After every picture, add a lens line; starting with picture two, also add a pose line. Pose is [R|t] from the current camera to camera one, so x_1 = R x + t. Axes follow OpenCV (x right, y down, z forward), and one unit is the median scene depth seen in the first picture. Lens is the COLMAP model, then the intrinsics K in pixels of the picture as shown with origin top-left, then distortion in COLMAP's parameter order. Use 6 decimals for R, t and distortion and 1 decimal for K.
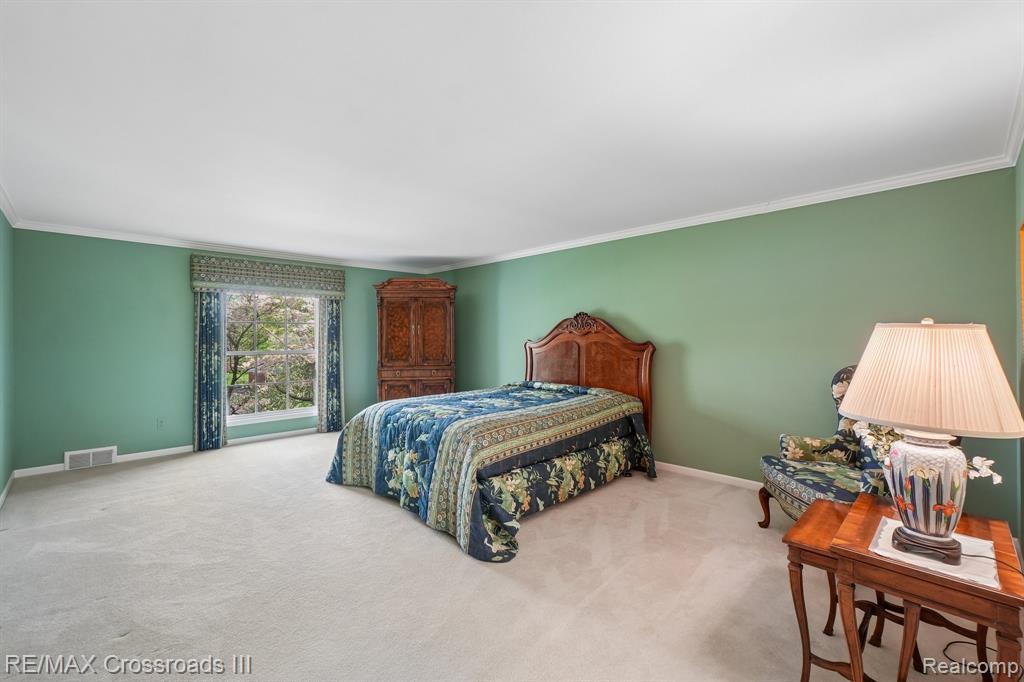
lens RADIAL K [[442.7, 0, 512.7], [0, 442.7, 340.5], [0, 0, 1]] dist [0.003096, 0.002650]
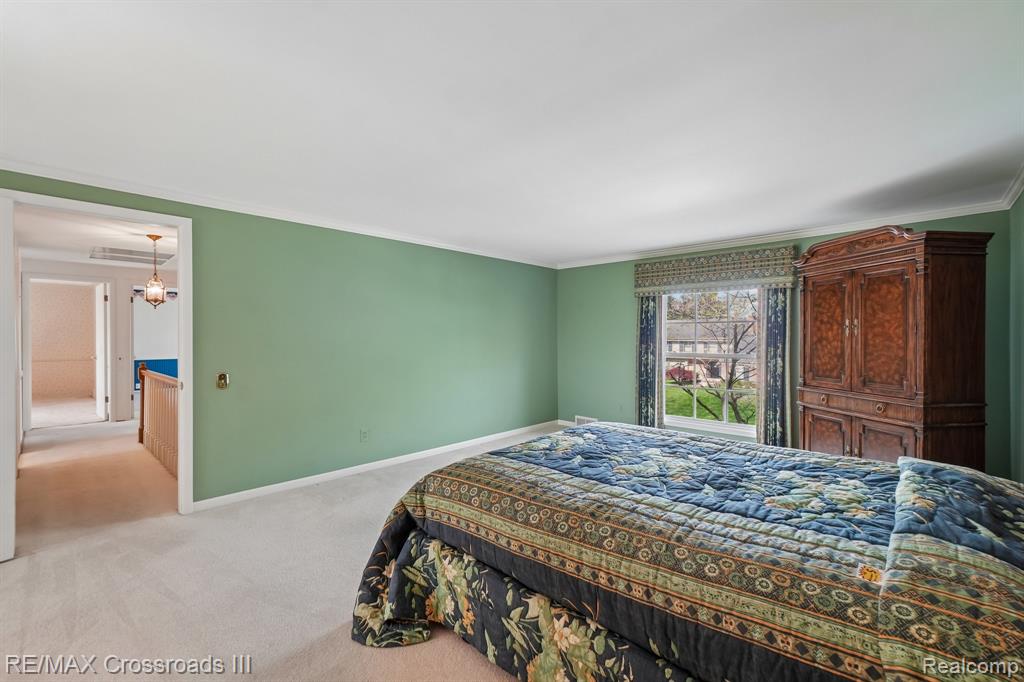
lens RADIAL K [[442.7, 0, 510.2], [0, 442.7, 334.1], [0, 0, 1]] dist [0.003096, 0.002650]
pose [[0.029548, 0.000187, -0.999563, 0.363066], [-0.008383, 0.999965, -0.000061, -0.012893], [0.999528, 0.008381, 0.029548, 0.593984]]
